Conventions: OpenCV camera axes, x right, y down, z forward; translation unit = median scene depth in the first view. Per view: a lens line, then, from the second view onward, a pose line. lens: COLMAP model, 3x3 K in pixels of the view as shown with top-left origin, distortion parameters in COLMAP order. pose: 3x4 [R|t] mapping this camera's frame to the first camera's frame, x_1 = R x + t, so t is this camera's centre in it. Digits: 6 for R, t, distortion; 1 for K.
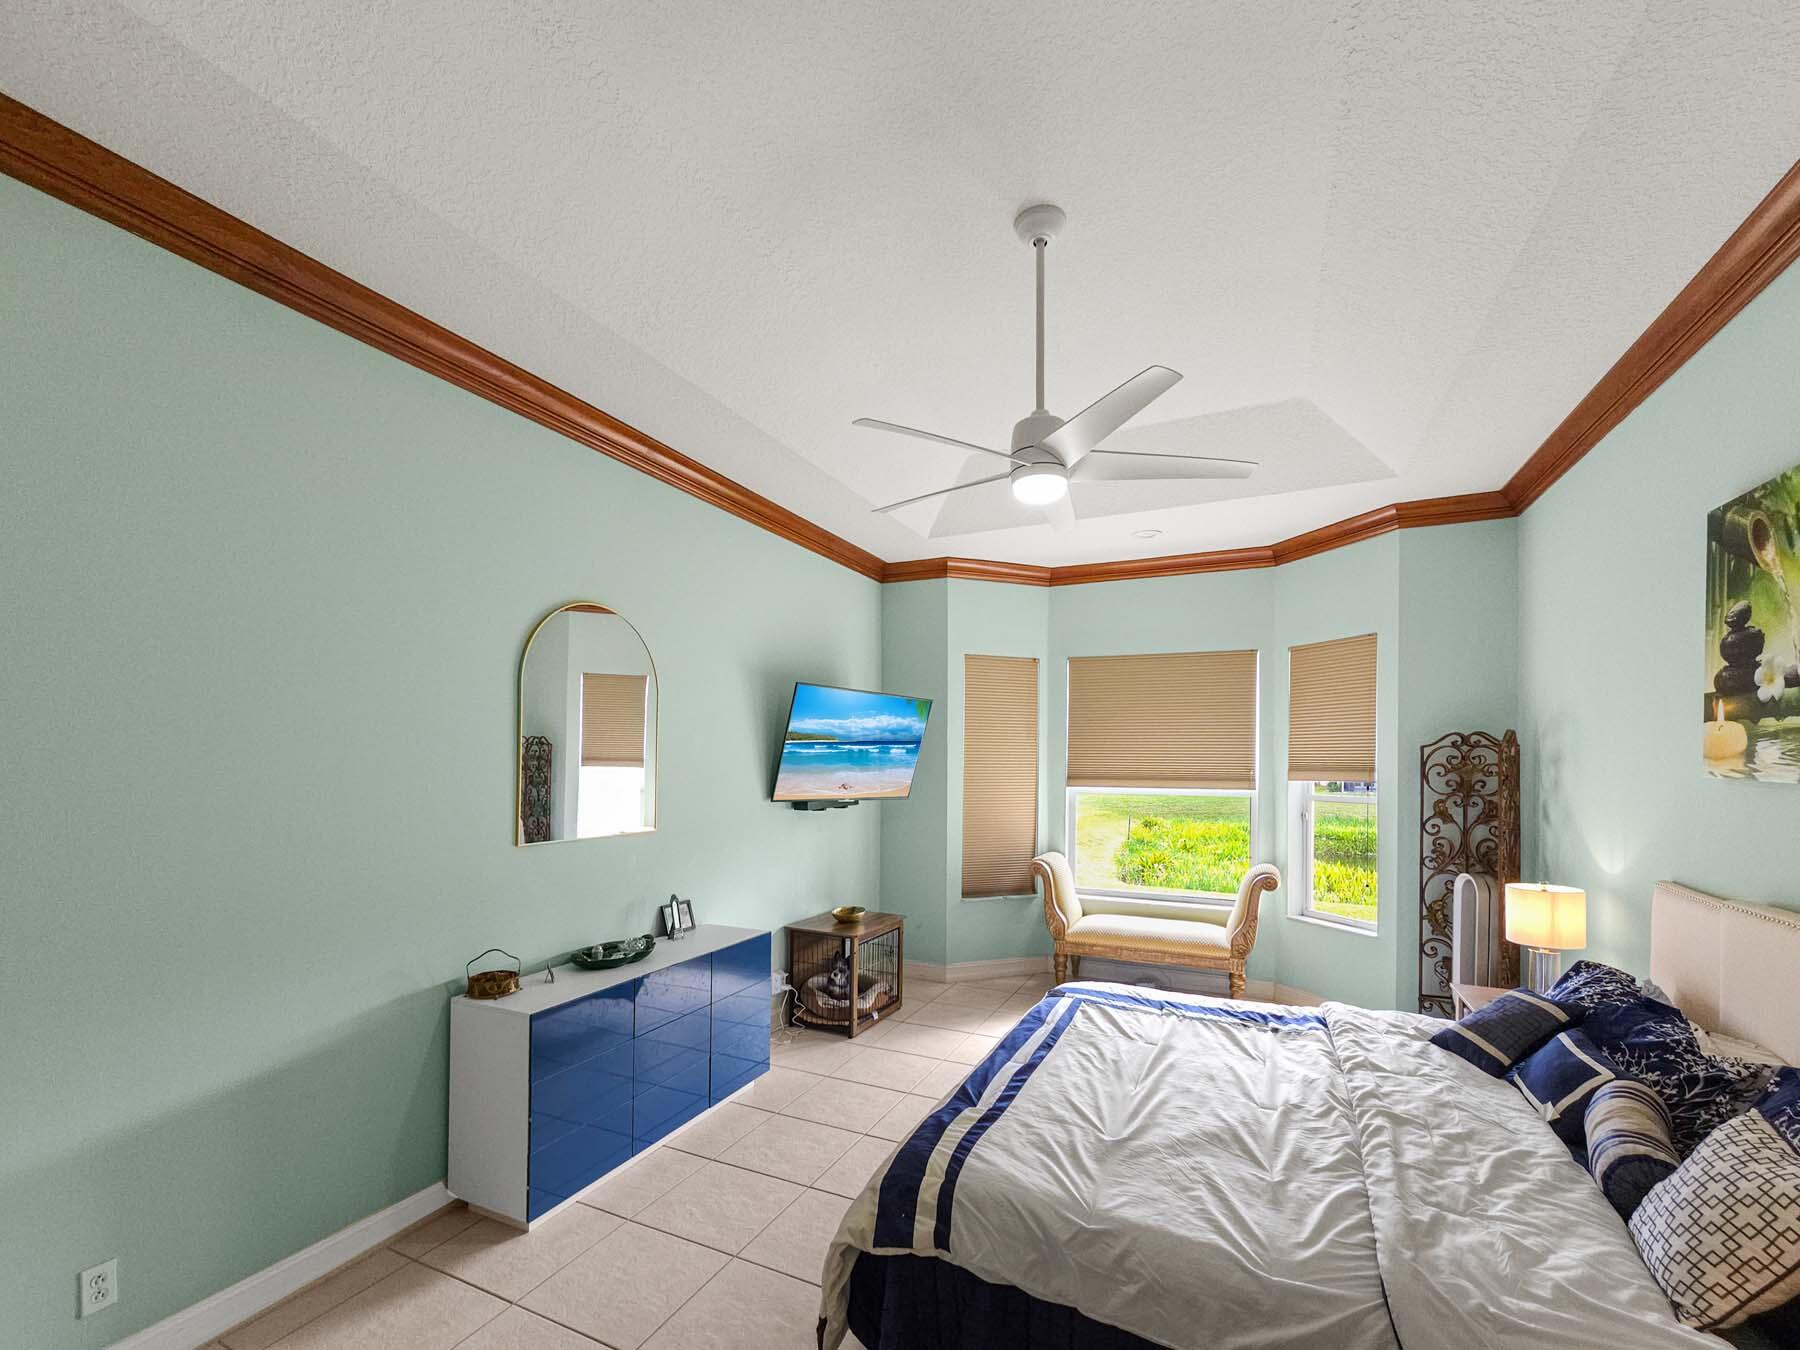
lens RADIAL K [[781.5, 0, 894.3], [0, 781.5, 757.2], [0, 0, 1]] dist [0.000610, 0.005421]
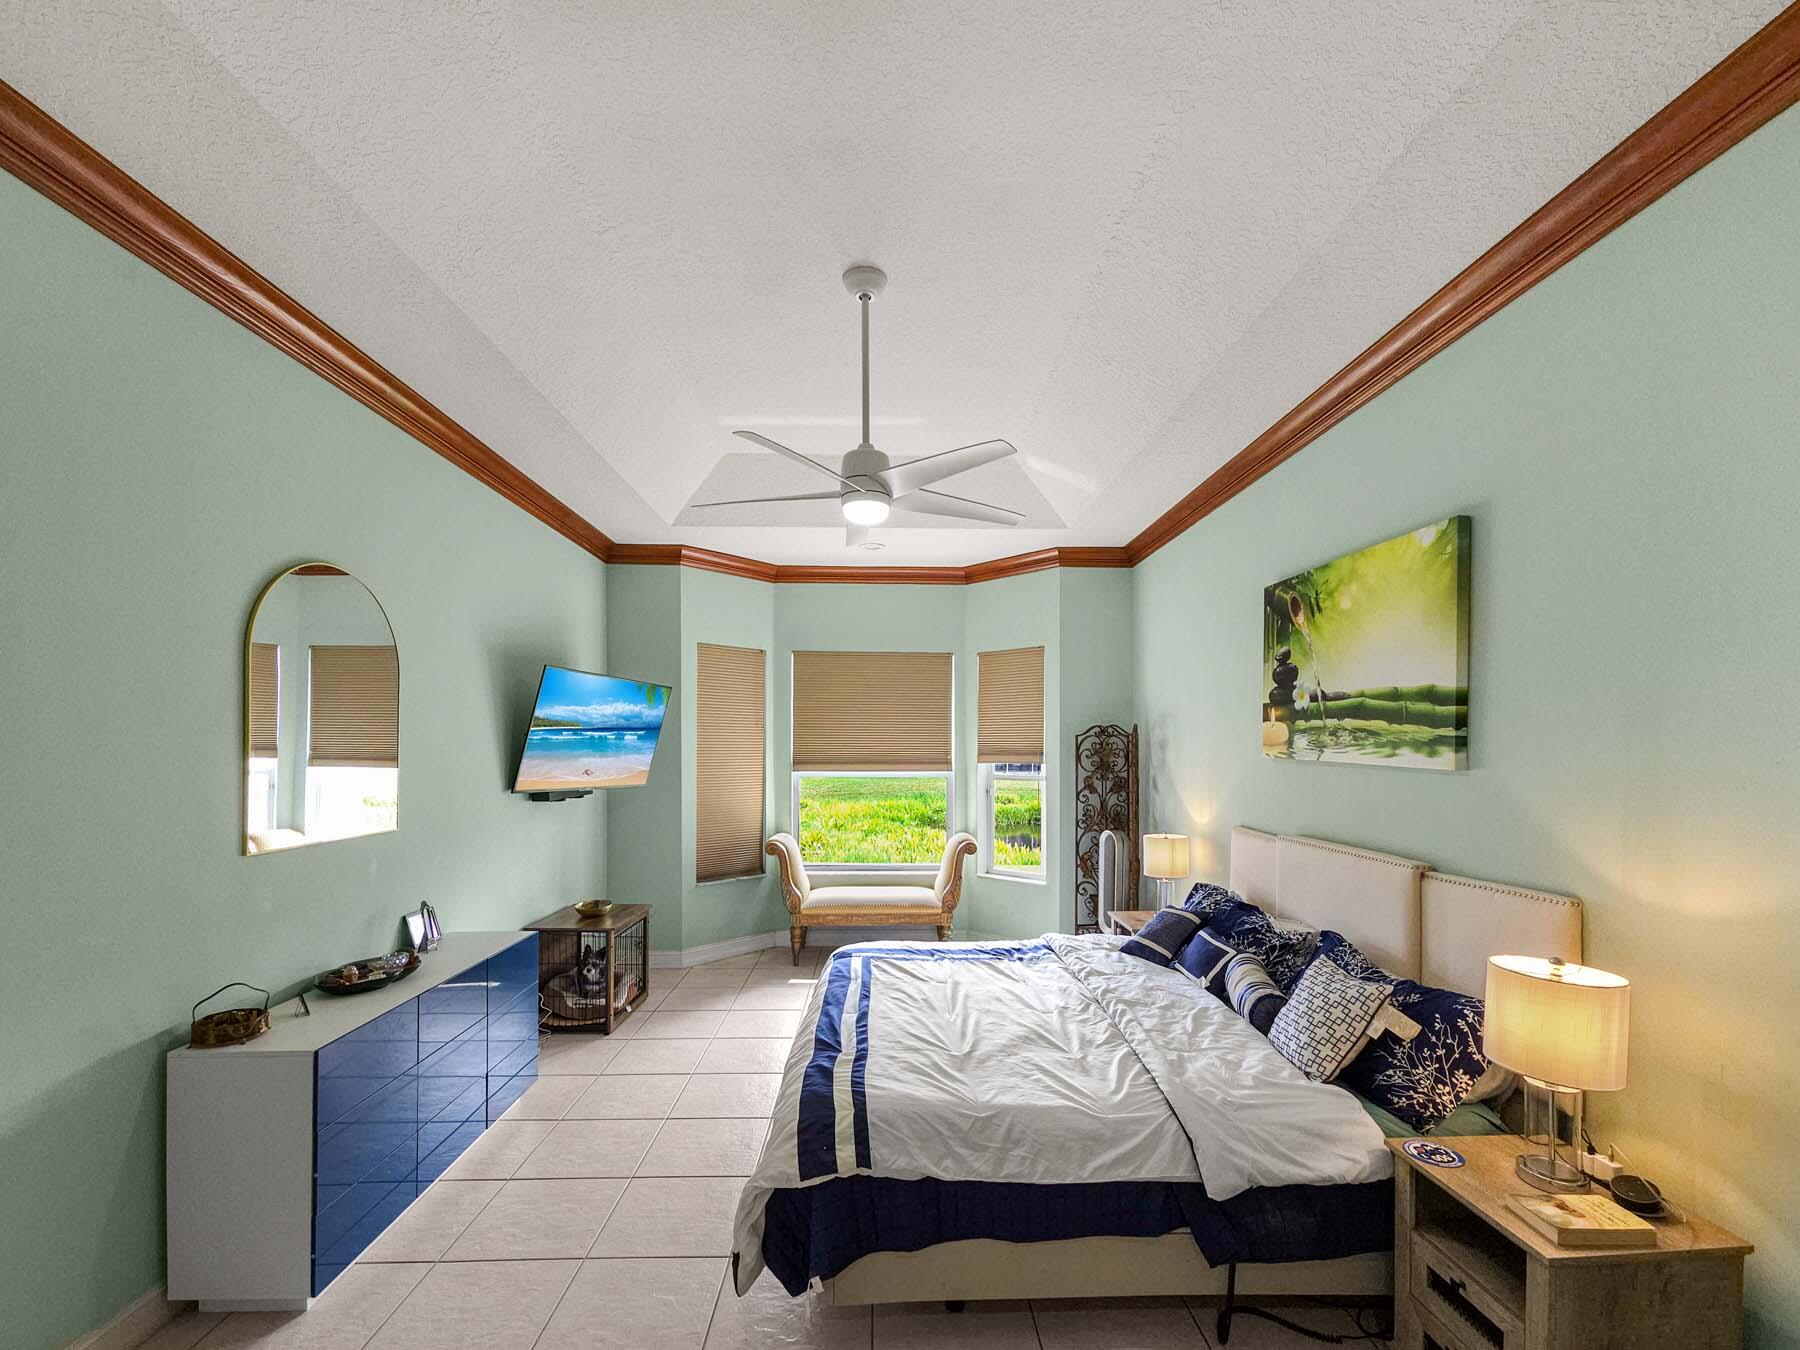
lens RADIAL K [[778.1, 0, 907.9], [0, 778.1, 746.2], [0, 0, 1]] dist [-0.000044, 0.007414]
pose [[0.889420, -0.003525, 0.457077, -0.257491], [0.001311, 0.999986, 0.005160, -0.004383], [-0.457088, -0.003990, 0.889412, -0.042043]]
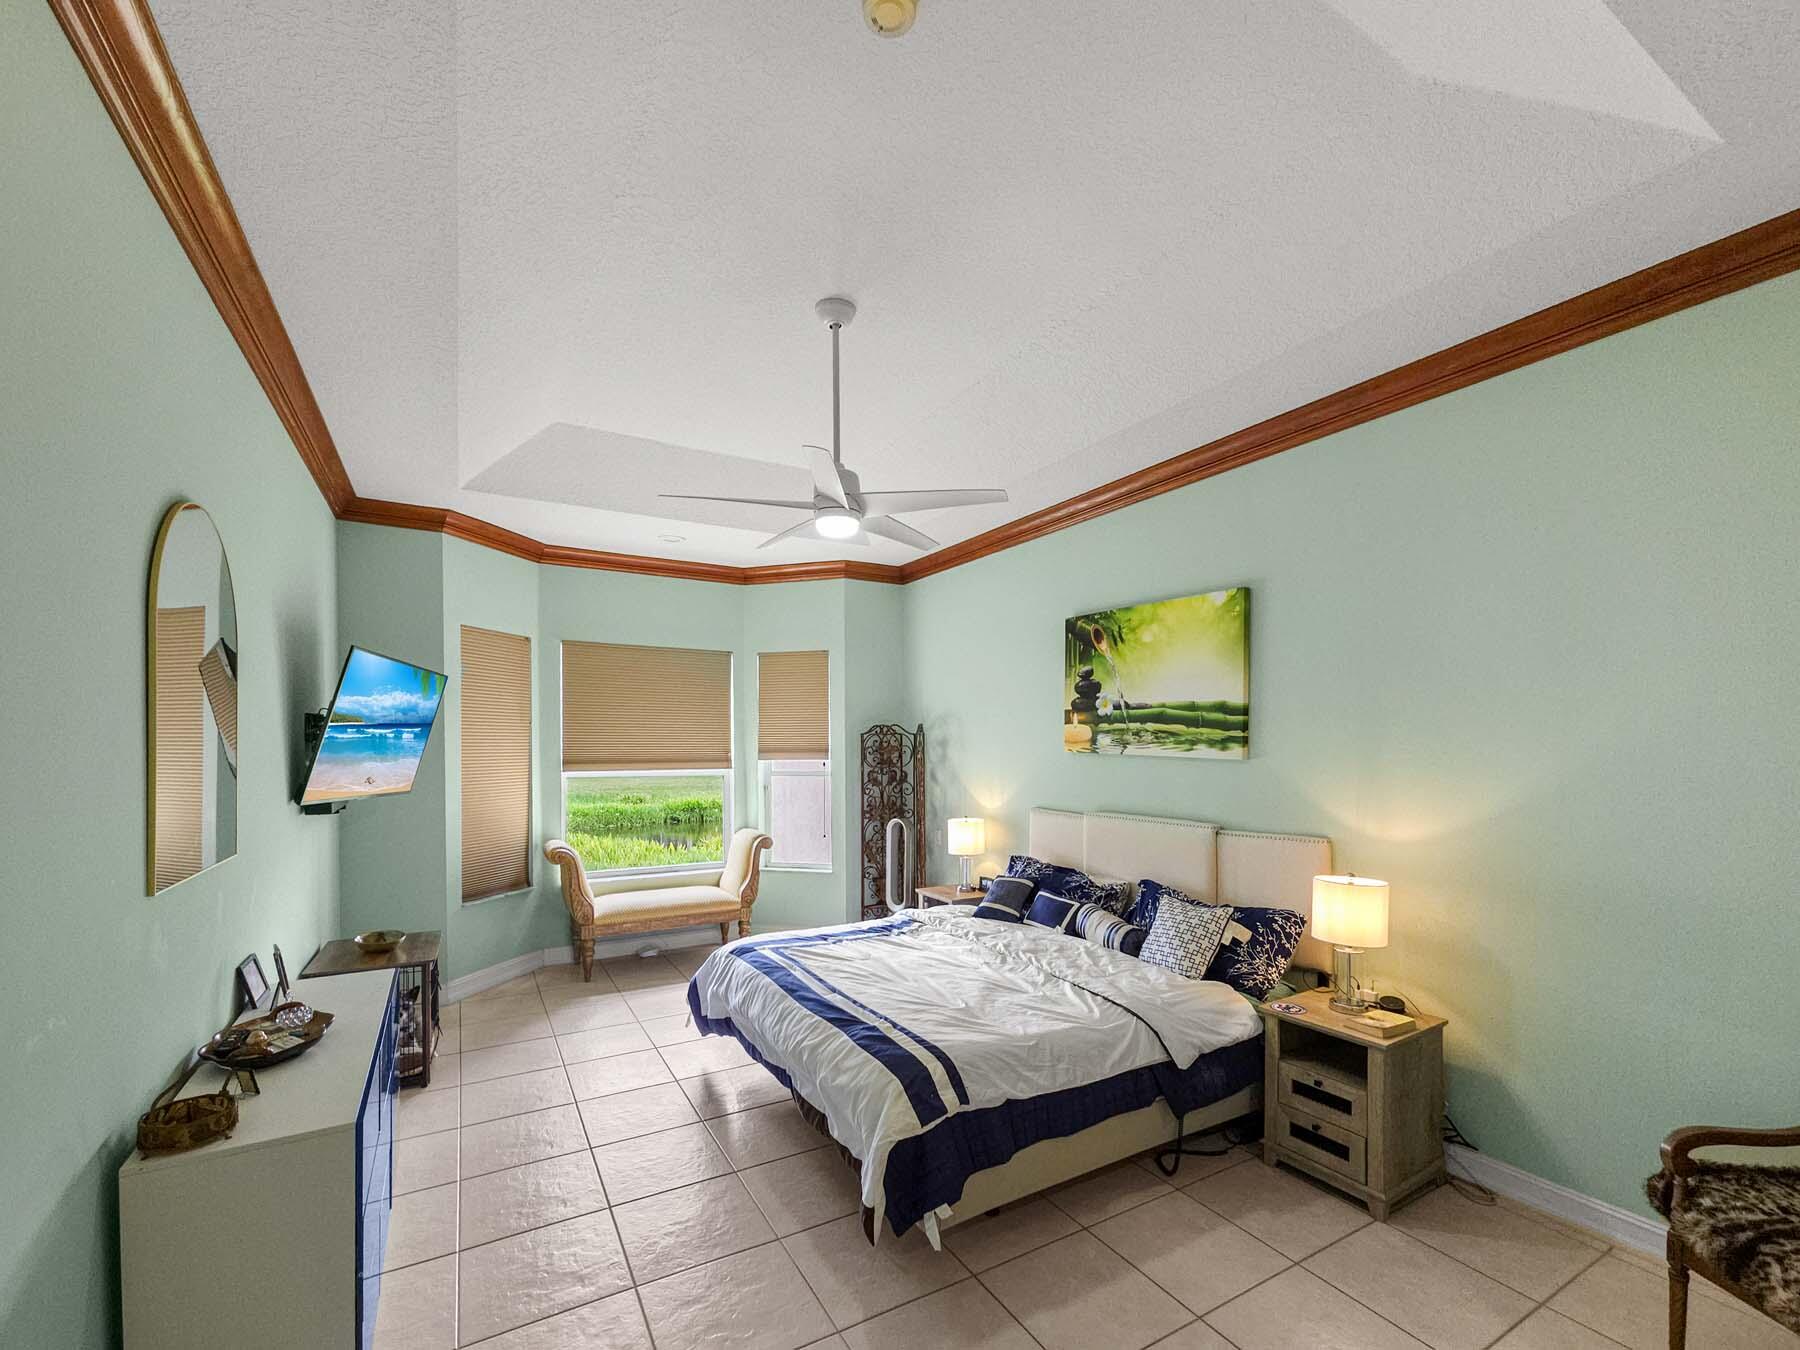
lens RADIAL K [[778.1, 0, 907.9], [0, 778.1, 746.2], [0, 0, 1]] dist [-0.000044, 0.007414]
pose [[0.562641, -0.008956, 0.826653, -0.694232], [0.001392, 0.999950, 0.009887, -0.007739], [-0.826700, -0.004412, 0.562625, 0.192780]]
